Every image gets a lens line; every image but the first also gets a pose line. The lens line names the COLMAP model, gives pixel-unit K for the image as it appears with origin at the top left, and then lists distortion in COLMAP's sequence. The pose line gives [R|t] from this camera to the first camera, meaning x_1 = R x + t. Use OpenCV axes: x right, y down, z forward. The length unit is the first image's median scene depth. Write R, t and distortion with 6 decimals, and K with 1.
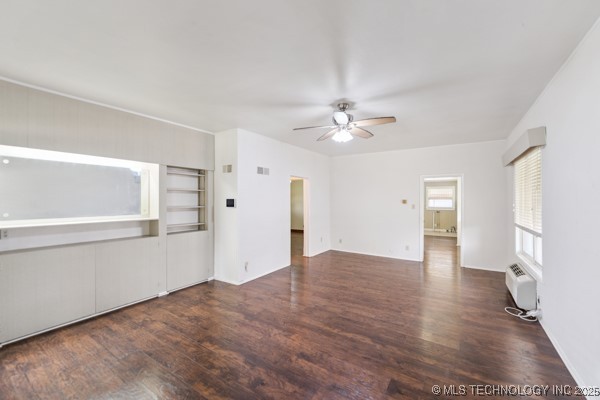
lens RADIAL K [[241.8, 0, 299.4], [0, 241.8, 201.6], [0, 0, 1]] dist [-0.000536, -0.000117]
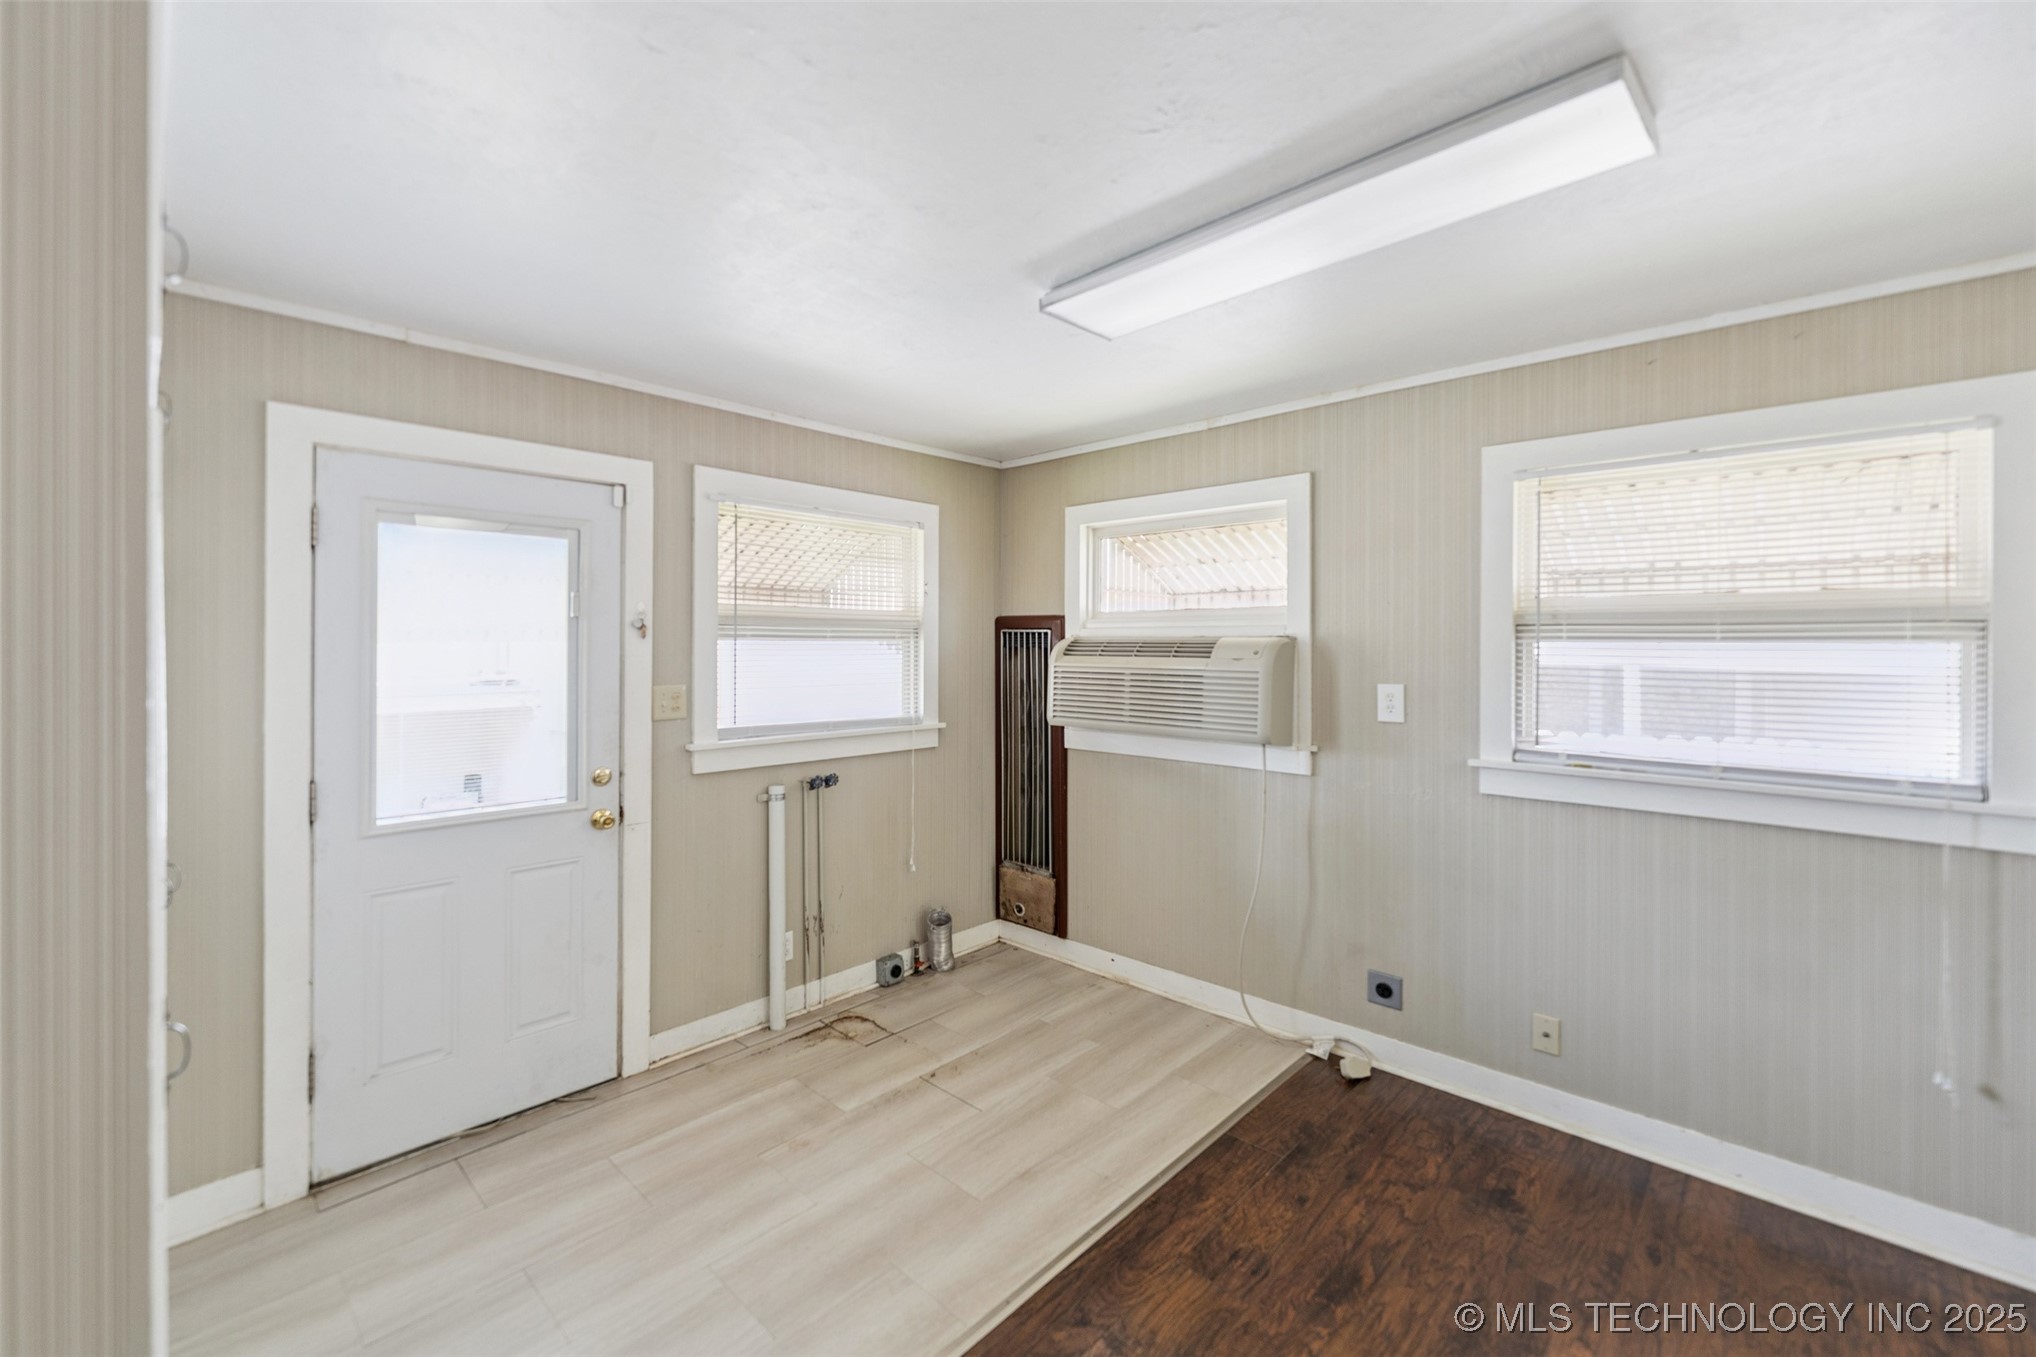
lens RADIAL K [[816.7, 0, 1018.7], [0, 816.7, 660.2], [0, 0, 1]] dist [-0.000805, -0.000083]
pose [[0.167384, -0.028344, 0.985484, 1.041177], [0.008513, 0.999591, 0.027303, -0.018310], [-0.985855, 0.003819, 0.167557, 2.948464]]
